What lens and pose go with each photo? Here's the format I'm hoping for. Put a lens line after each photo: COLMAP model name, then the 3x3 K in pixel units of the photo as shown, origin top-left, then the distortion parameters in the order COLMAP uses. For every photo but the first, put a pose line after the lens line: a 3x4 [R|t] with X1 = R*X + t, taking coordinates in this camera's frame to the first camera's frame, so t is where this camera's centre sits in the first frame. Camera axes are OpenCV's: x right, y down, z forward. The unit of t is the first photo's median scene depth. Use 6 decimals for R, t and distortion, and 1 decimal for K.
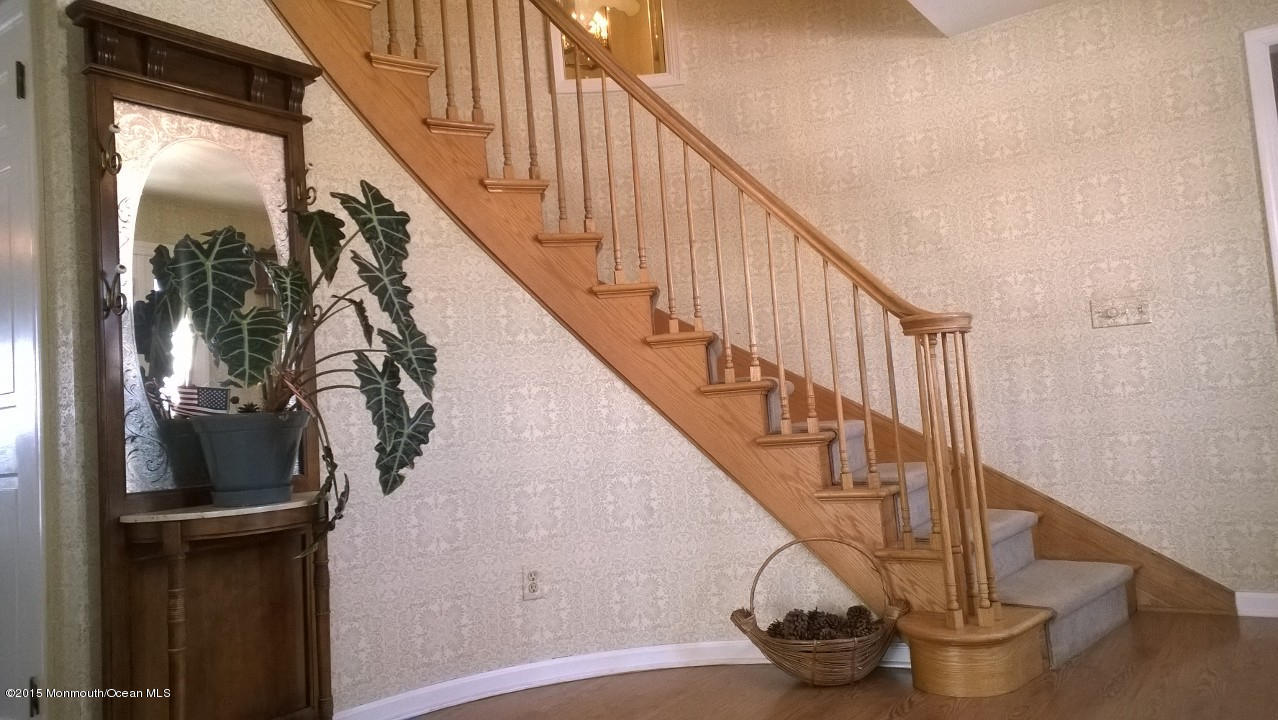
lens RADIAL K [[935.7, 0, 639.0], [0, 935.7, 360.0], [0, 0, 1]] dist [0.143755, -0.113662]
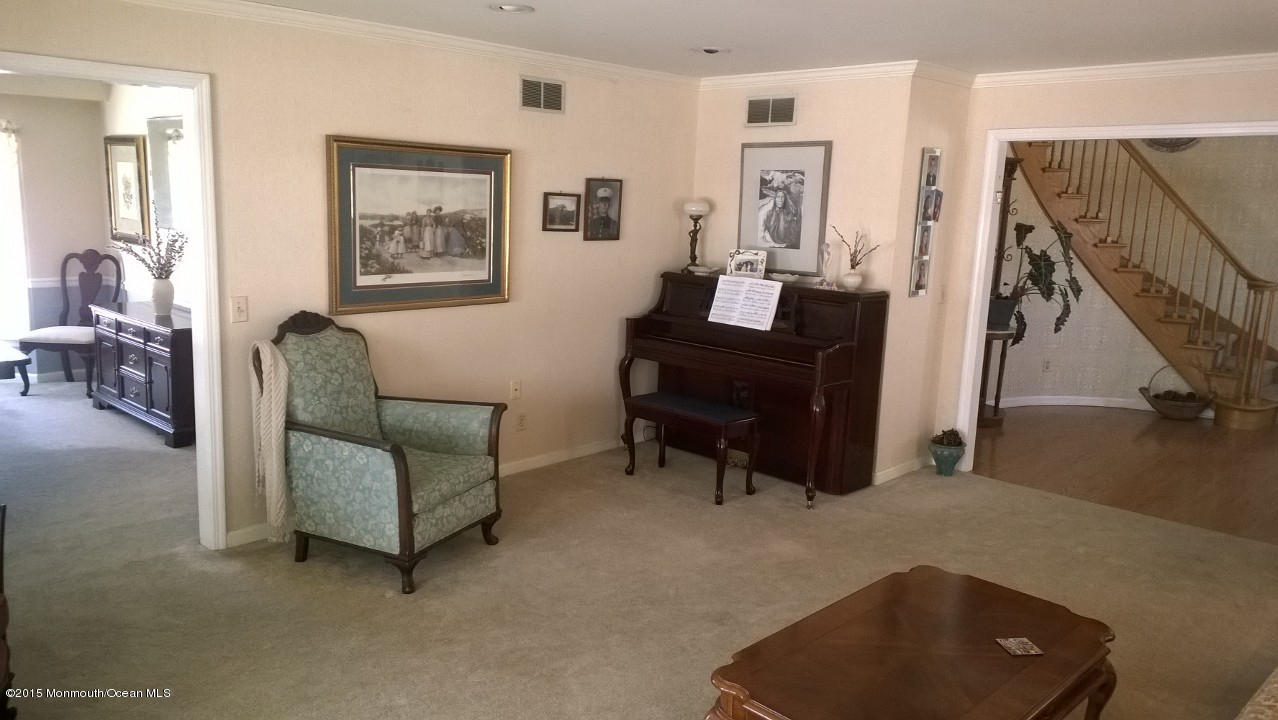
lens RADIAL K [[935.7, 0, 639.0], [0, 935.7, 360.0], [0, 0, 1]] dist [0.143755, -0.113662]
pose [[0.984597, 0.133074, -0.113401, -0.880758], [-0.101088, 0.962492, 0.251775, -0.296549], [0.142652, -0.236434, 0.961119, -1.543245]]
